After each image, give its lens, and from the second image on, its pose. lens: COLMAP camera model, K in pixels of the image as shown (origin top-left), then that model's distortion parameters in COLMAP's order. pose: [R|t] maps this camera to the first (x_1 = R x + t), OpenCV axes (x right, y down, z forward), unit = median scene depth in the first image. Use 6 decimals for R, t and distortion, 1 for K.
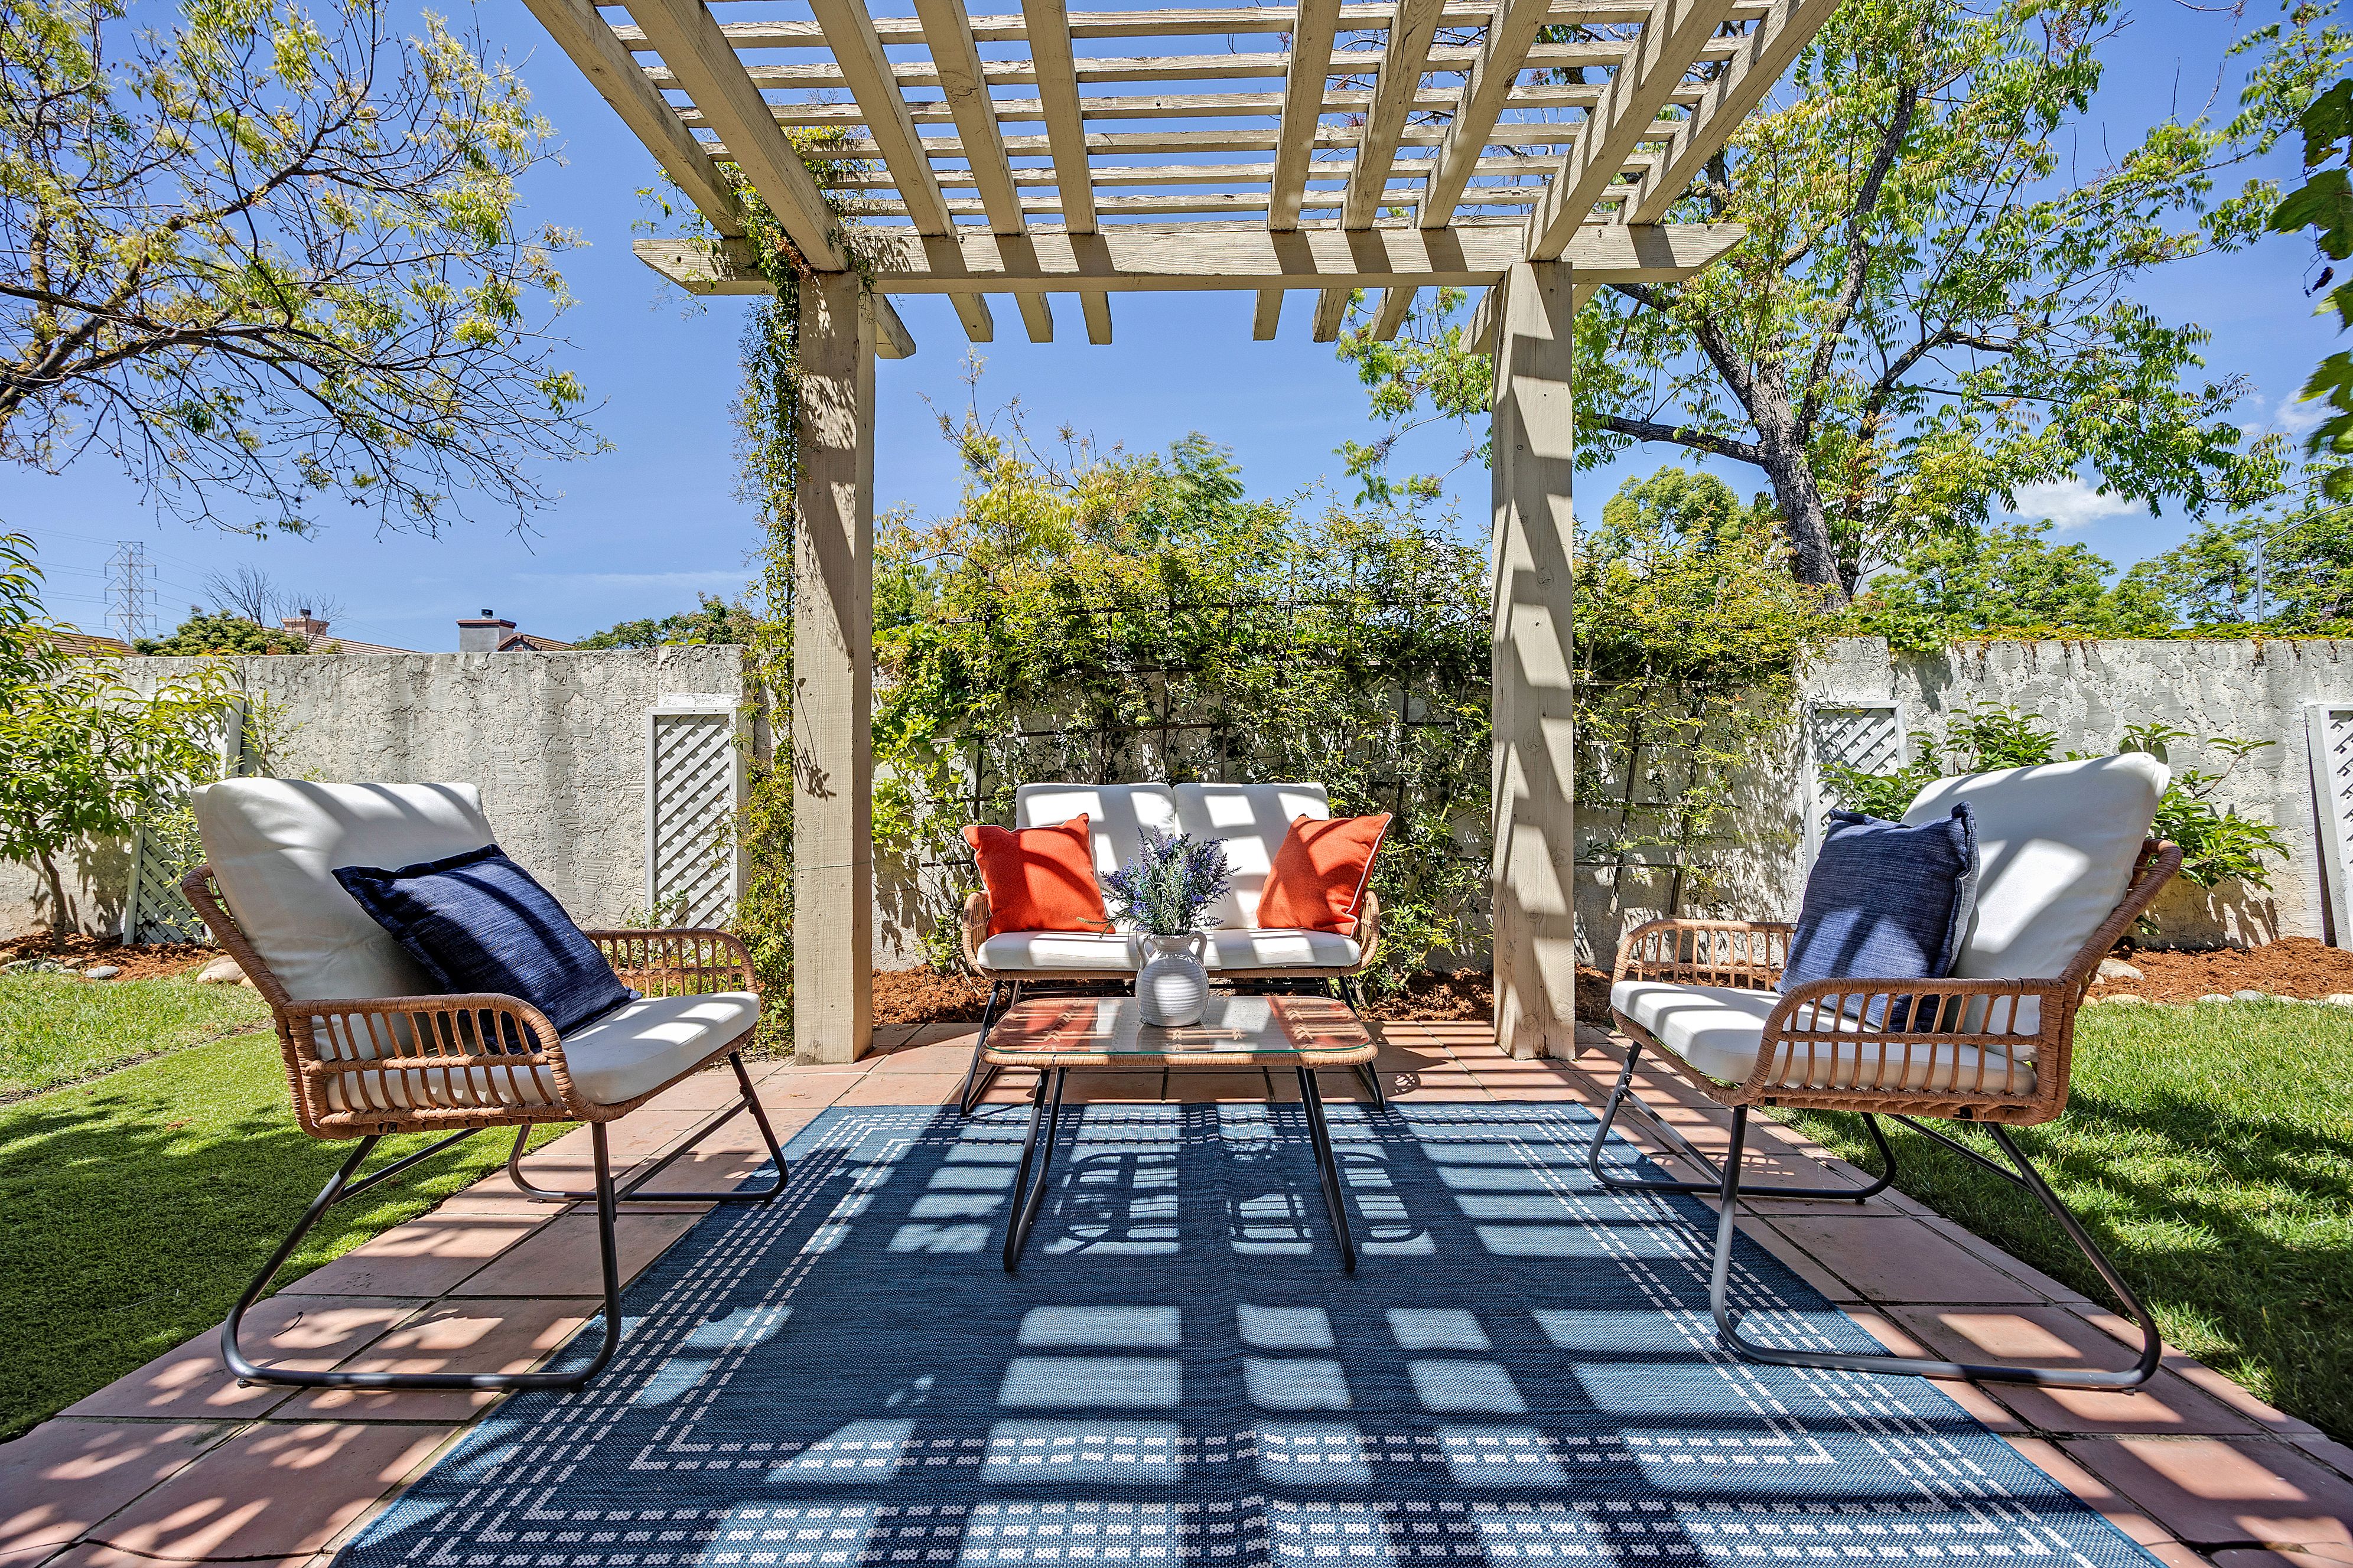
lens RADIAL K [[914.1, 0, 1138.2], [0, 914.1, 776.0], [0, 0, 1]] dist [0.003192, 0.000416]
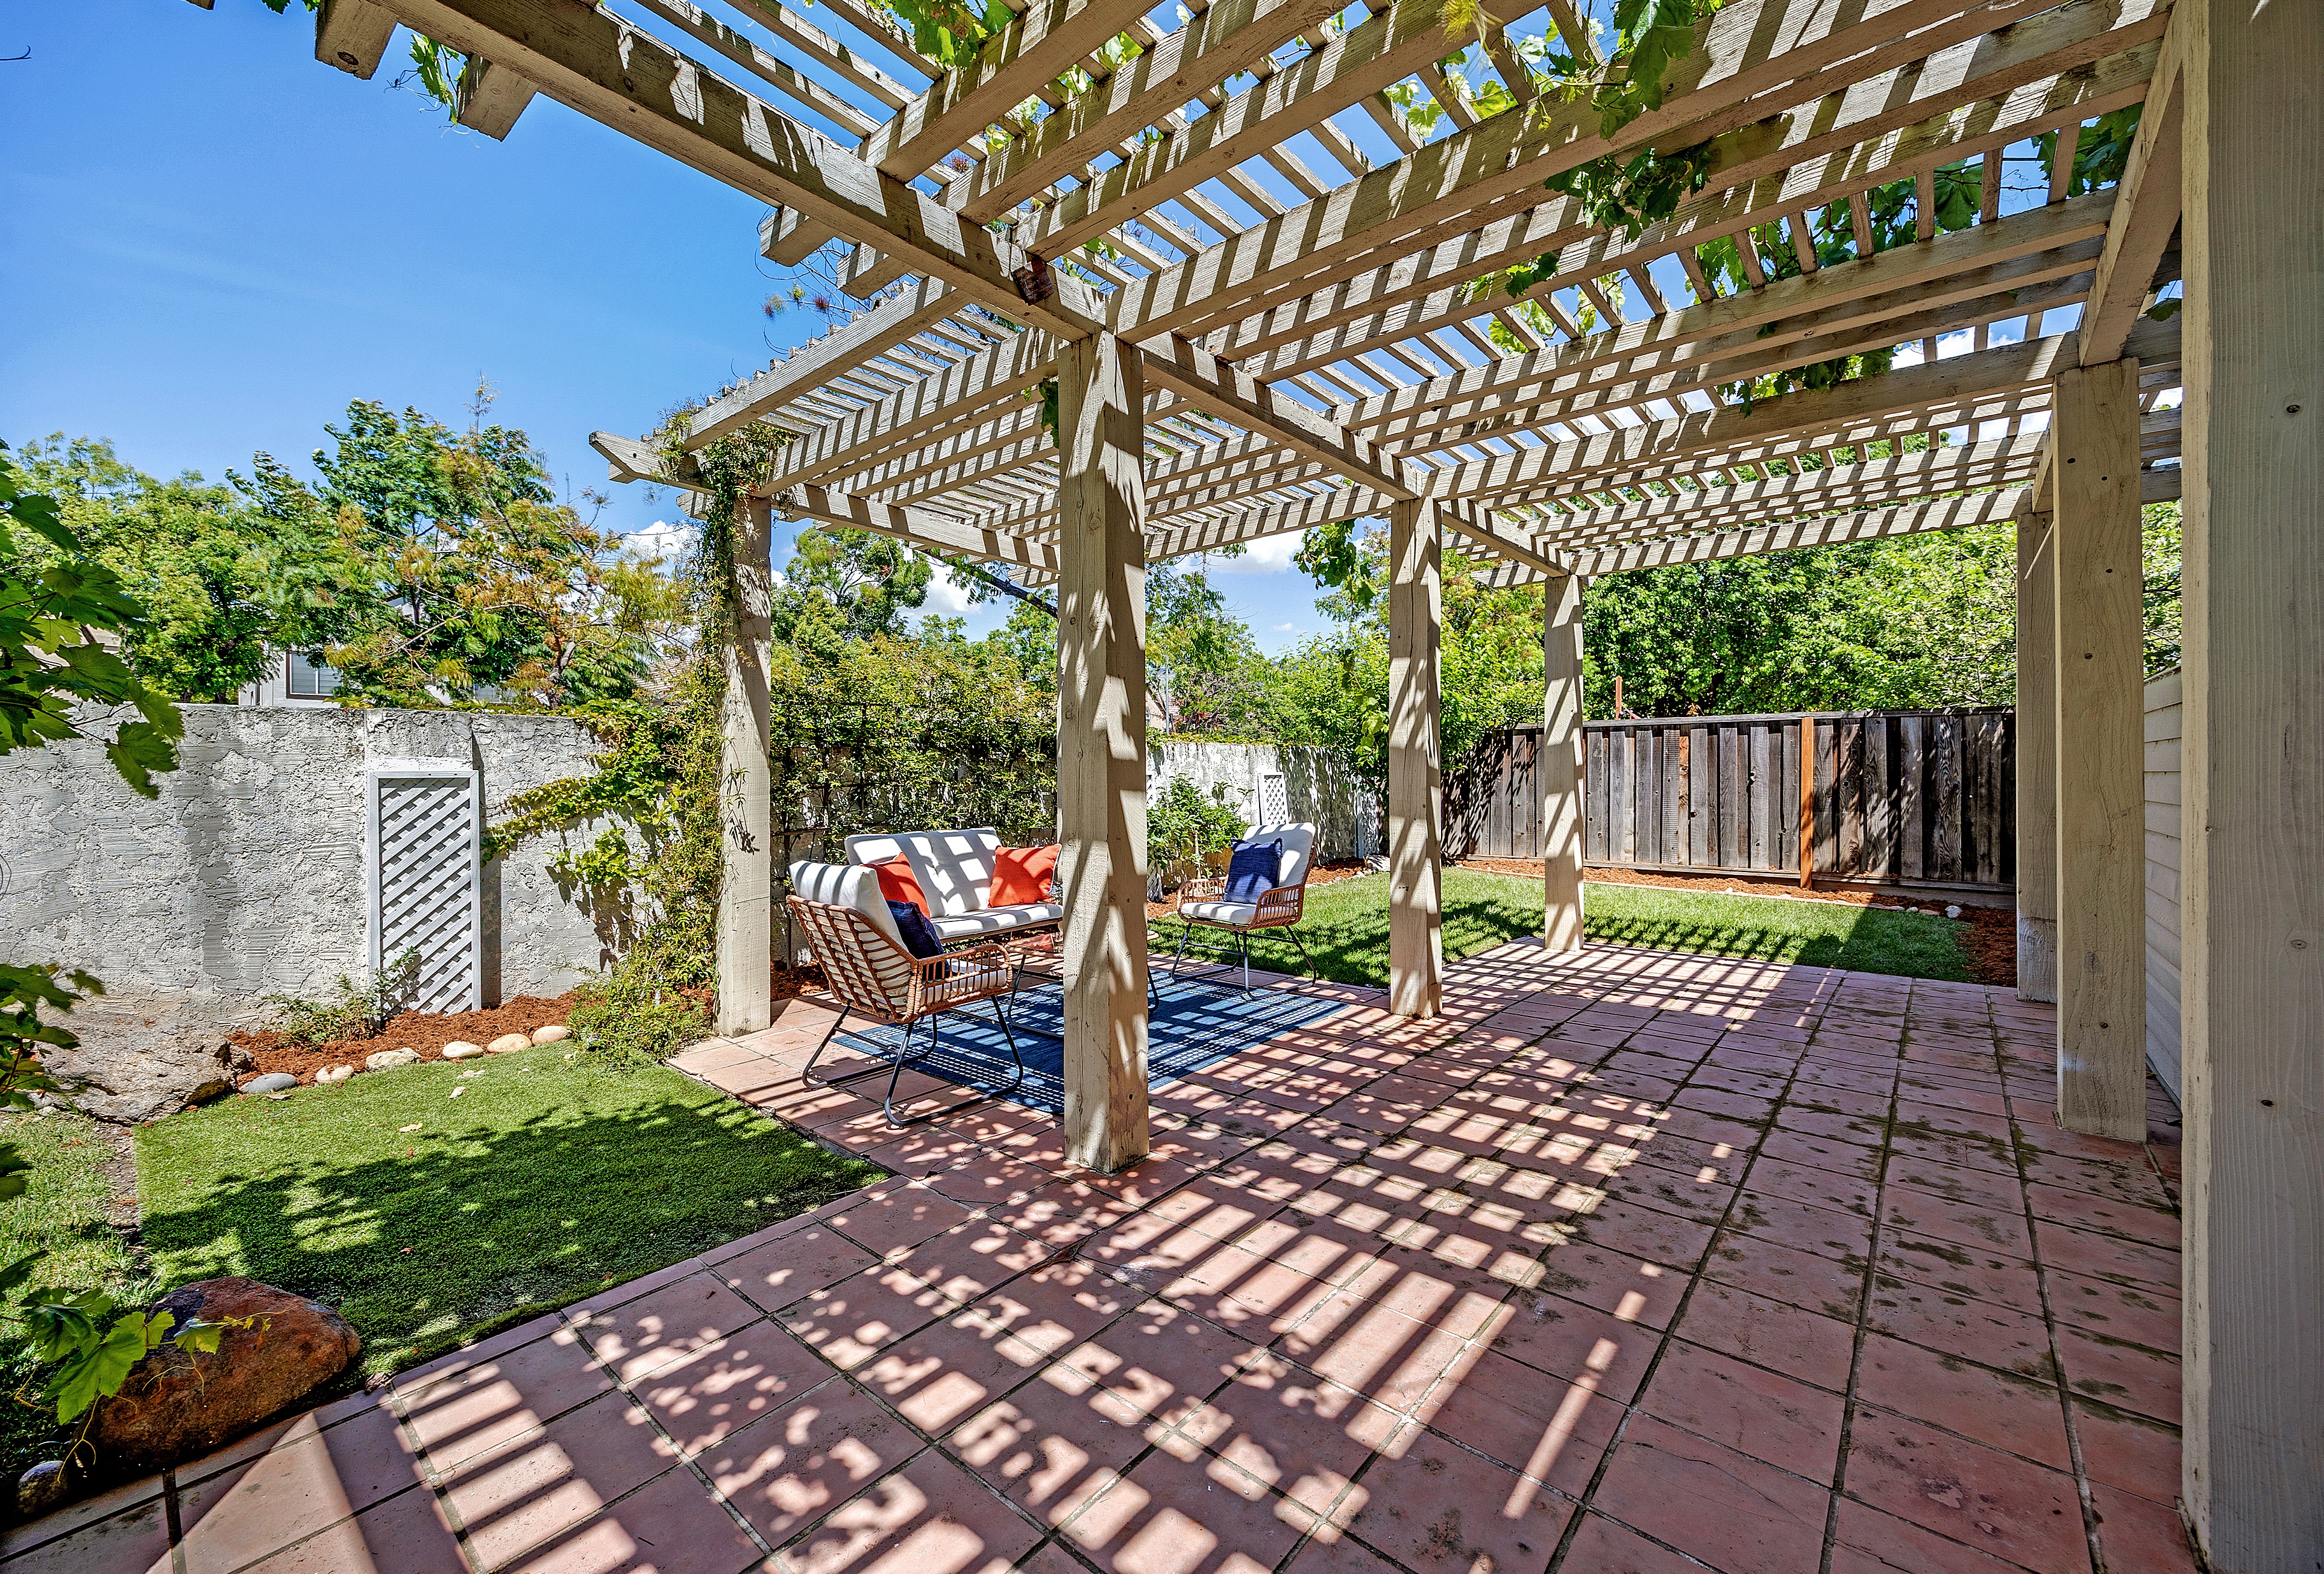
lens RADIAL K [[902.9, 0, 1146.0], [0, 902.9, 781.7], [0, 0, 1]] dist [0.003192, 0.000416]
pose [[0.643237, -0.002422, 0.765663, -1.030354], [-0.006148, 0.999946, 0.008328, -0.105137], [-0.765642, -0.010065, 0.643188, -0.417440]]
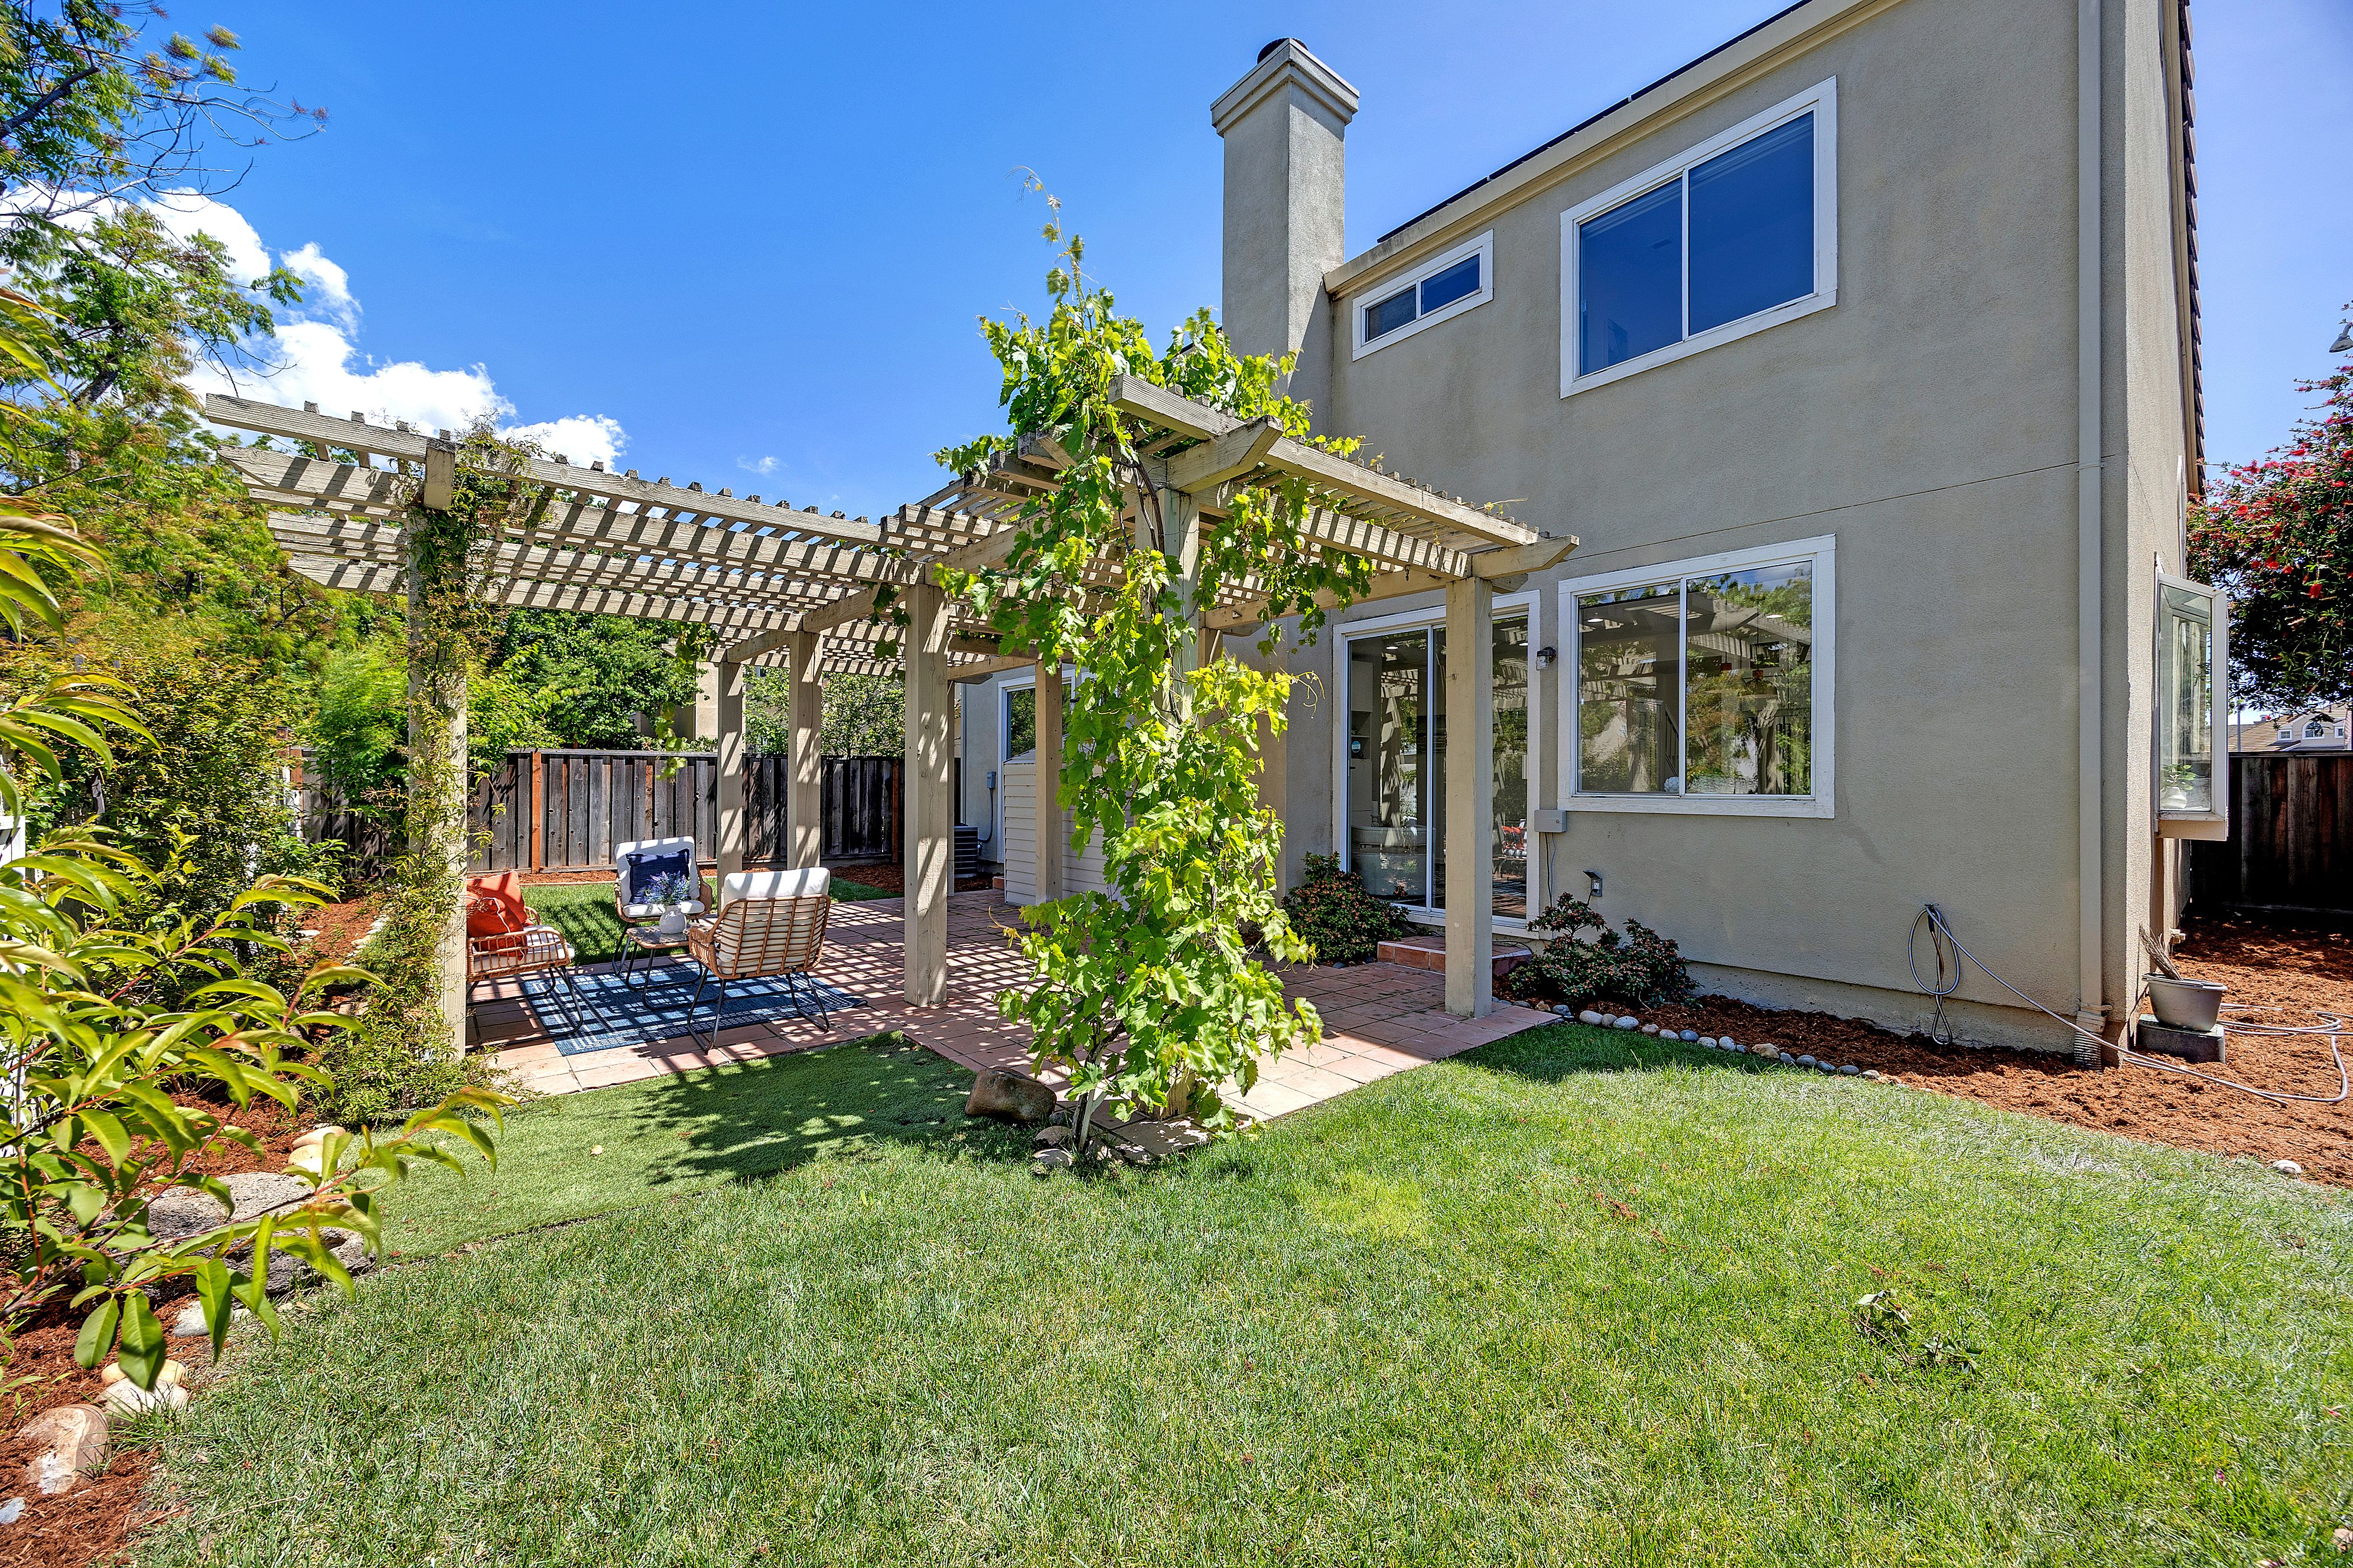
lens RADIAL K [[914.1, 0, 1153.3], [0, 914.1, 787.4], [0, 0, 1]] dist [0.003192, 0.000416]
pose [[-0.661374, 0.000590, 0.750056, -2.030103], [-0.010021, 0.999903, -0.009622, -0.127268], [-0.749990, -0.013880, -0.661304, 1.091632]]
